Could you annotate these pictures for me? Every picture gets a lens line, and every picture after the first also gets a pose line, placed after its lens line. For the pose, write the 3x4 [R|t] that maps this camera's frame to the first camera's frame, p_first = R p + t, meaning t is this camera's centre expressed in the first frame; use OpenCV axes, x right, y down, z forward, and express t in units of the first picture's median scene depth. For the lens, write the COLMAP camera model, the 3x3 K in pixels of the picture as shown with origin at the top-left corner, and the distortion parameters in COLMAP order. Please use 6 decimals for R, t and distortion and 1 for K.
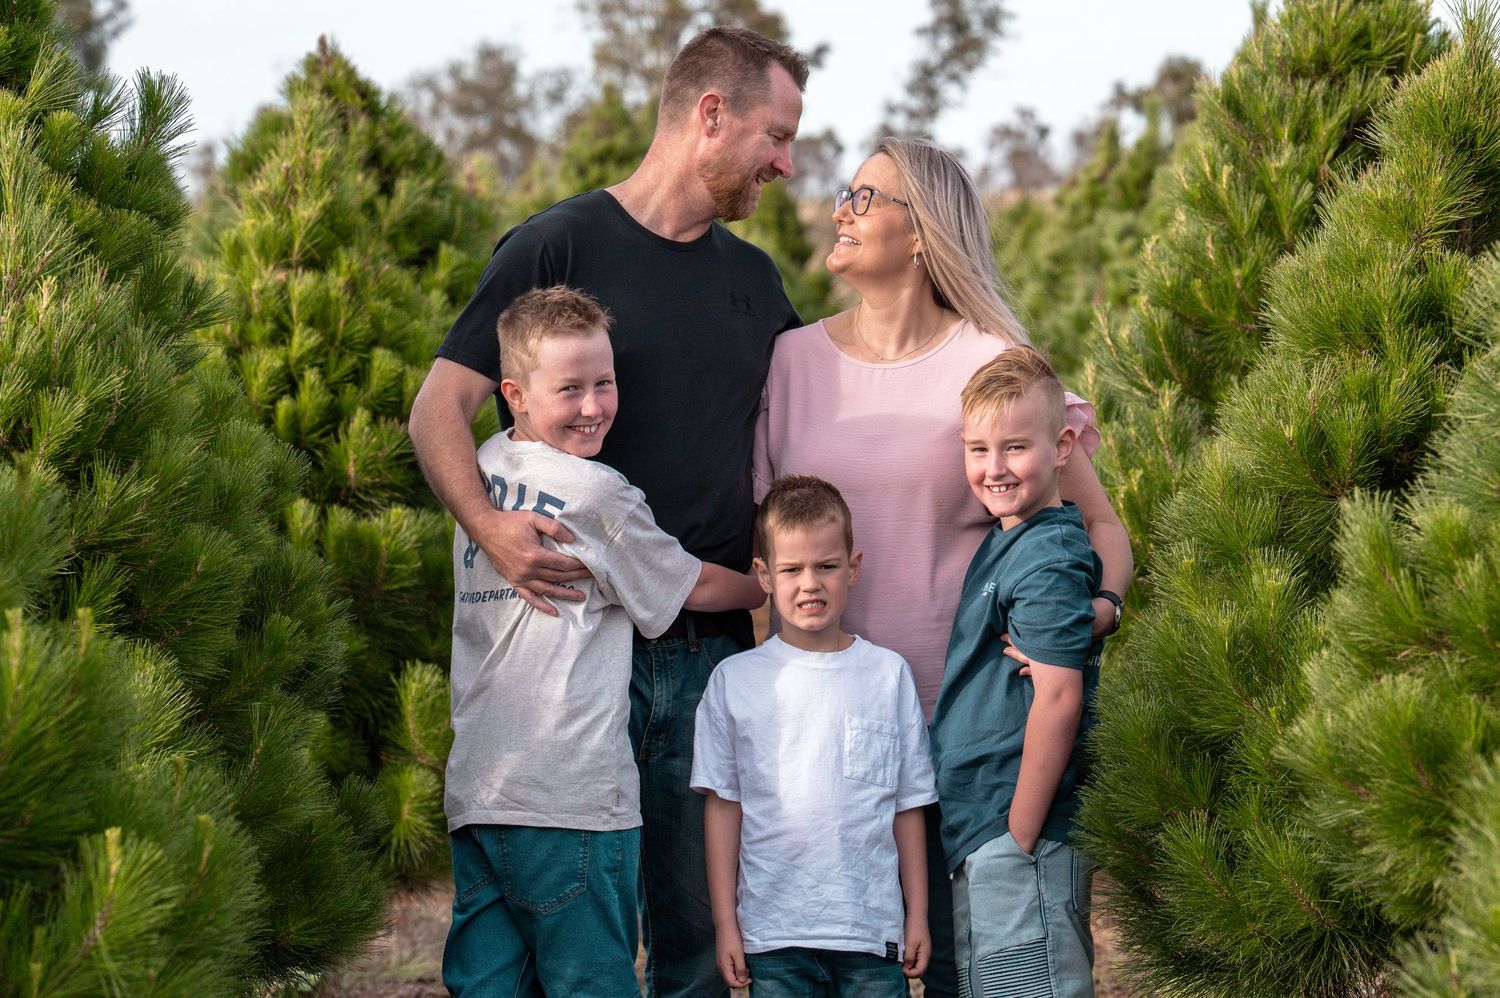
lens RADIAL K [[8523.0, 0, 726.1], [0, 8523.0, 473.7], [0, 0, 1]] dist [3.499687, 0.000000]
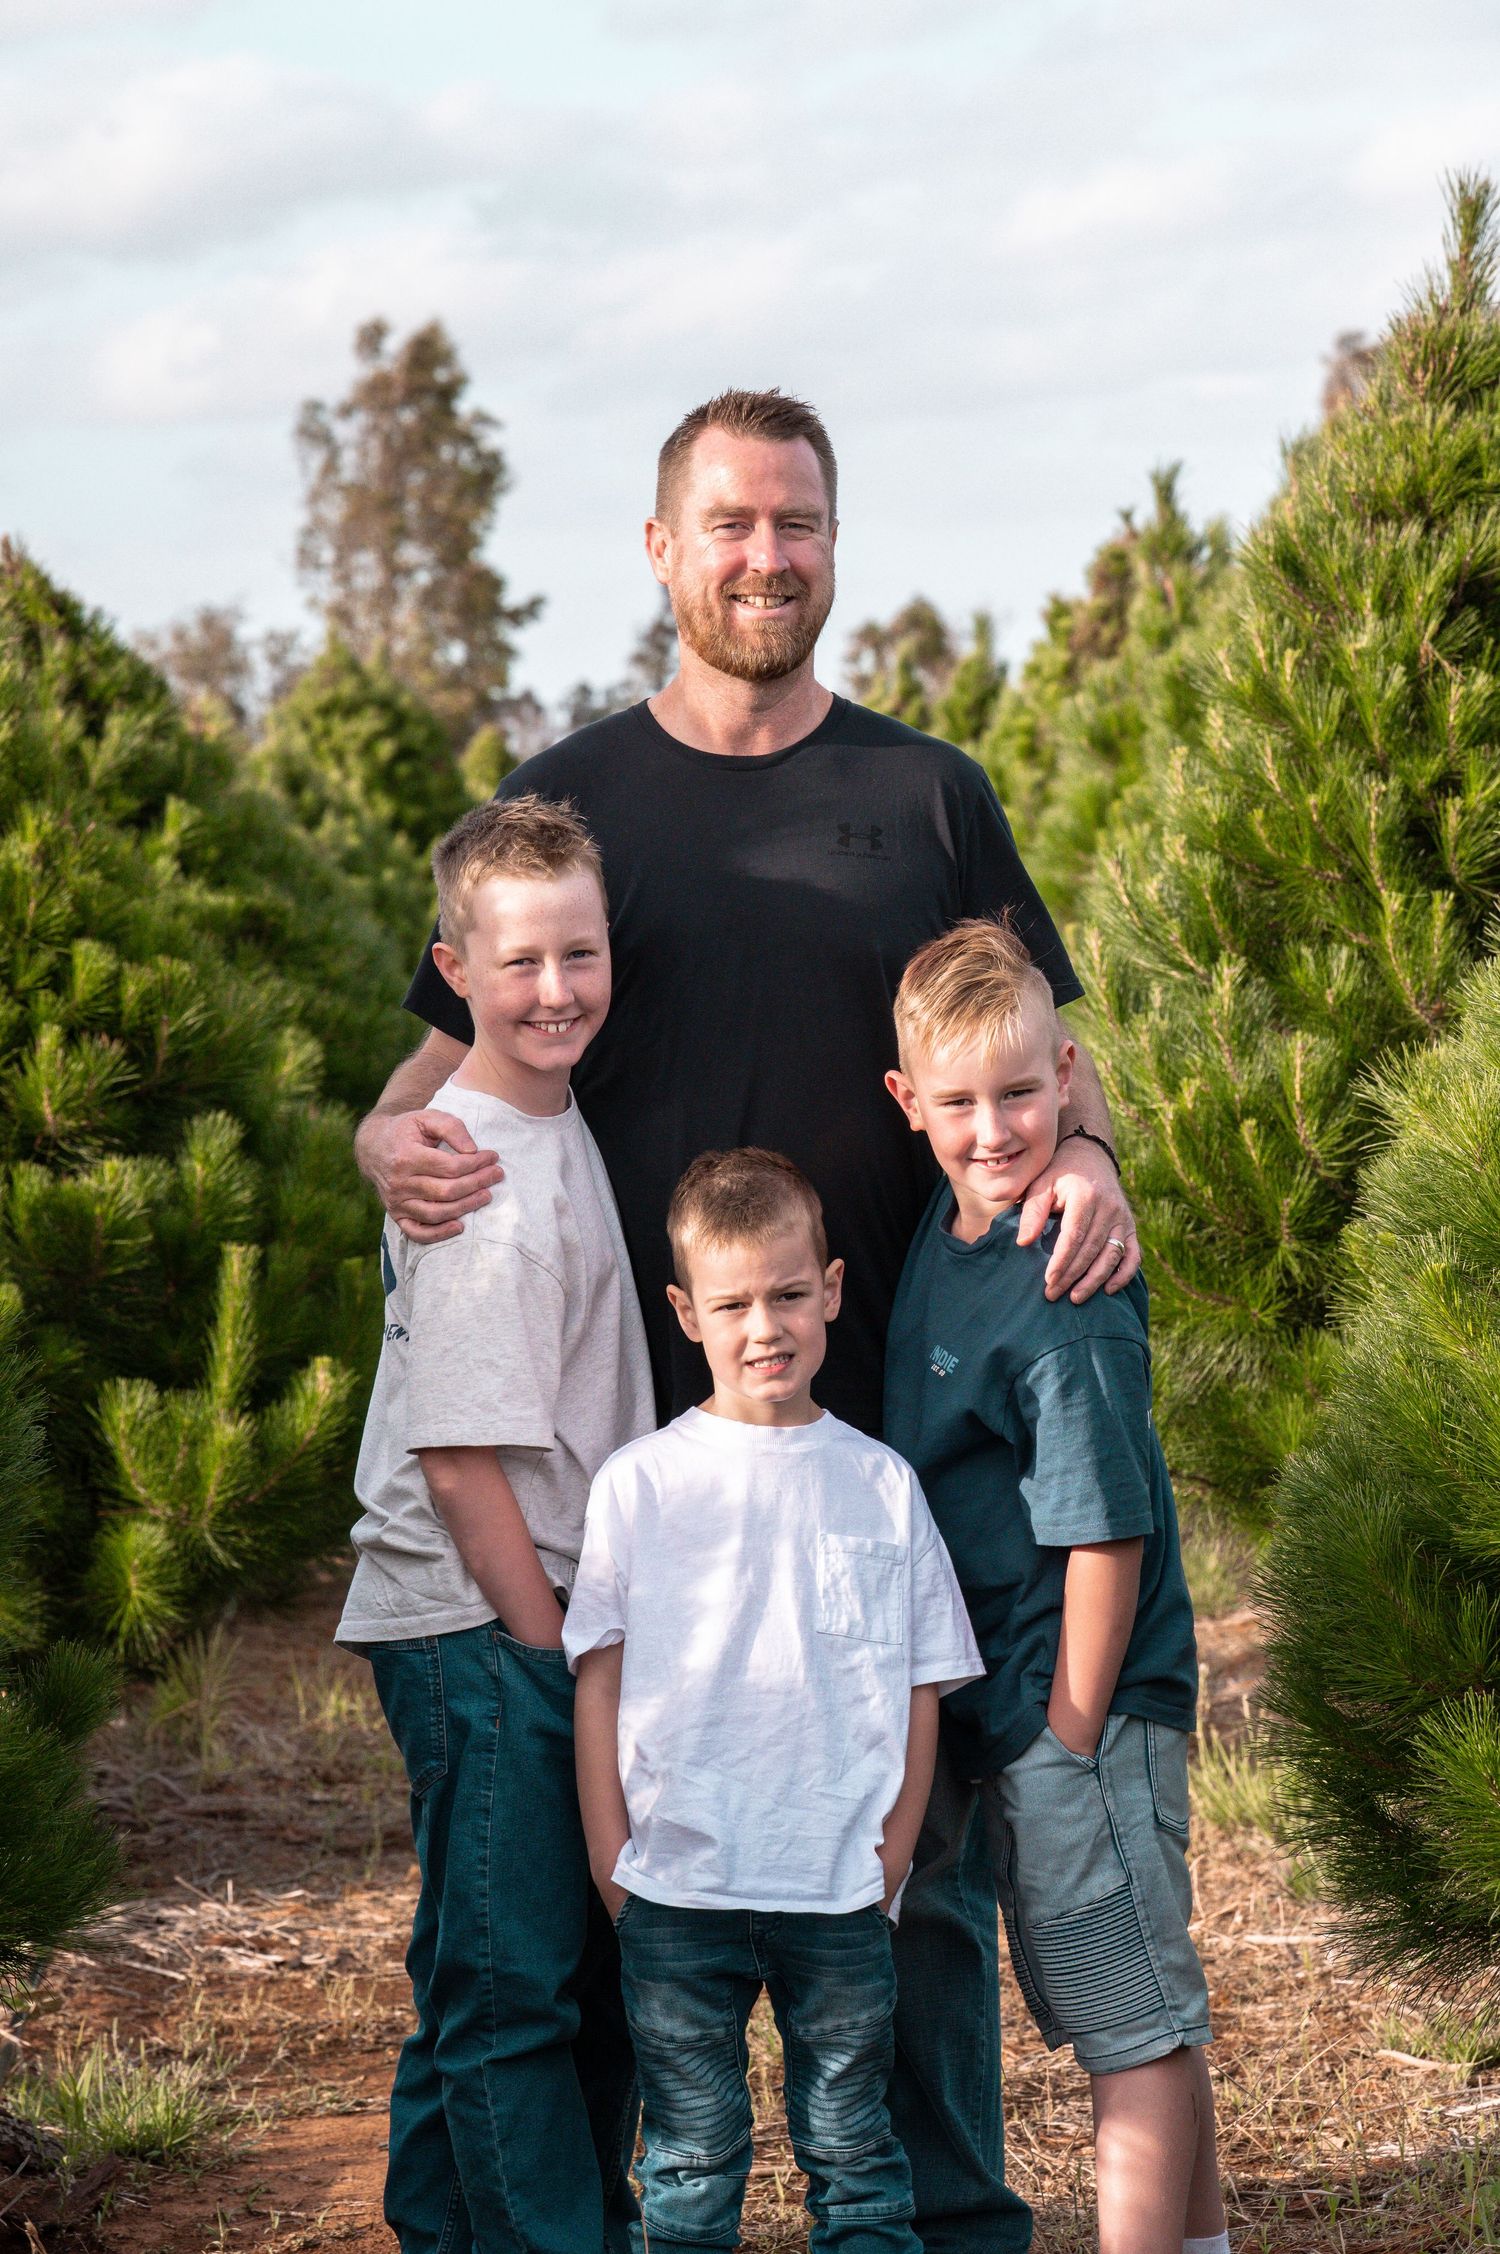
lens RADIAL K [[8151.4, 0, 809.9], [0, 8151.4, 1062.8], [0, 0, 1]] dist [1.386160, 0.000000]
pose [[0.998536, -0.032091, 0.043550, -0.010127], [0.031868, 0.999475, 0.005797, -0.006321], [-0.043713, -0.004401, 0.999034, 0.305682]]
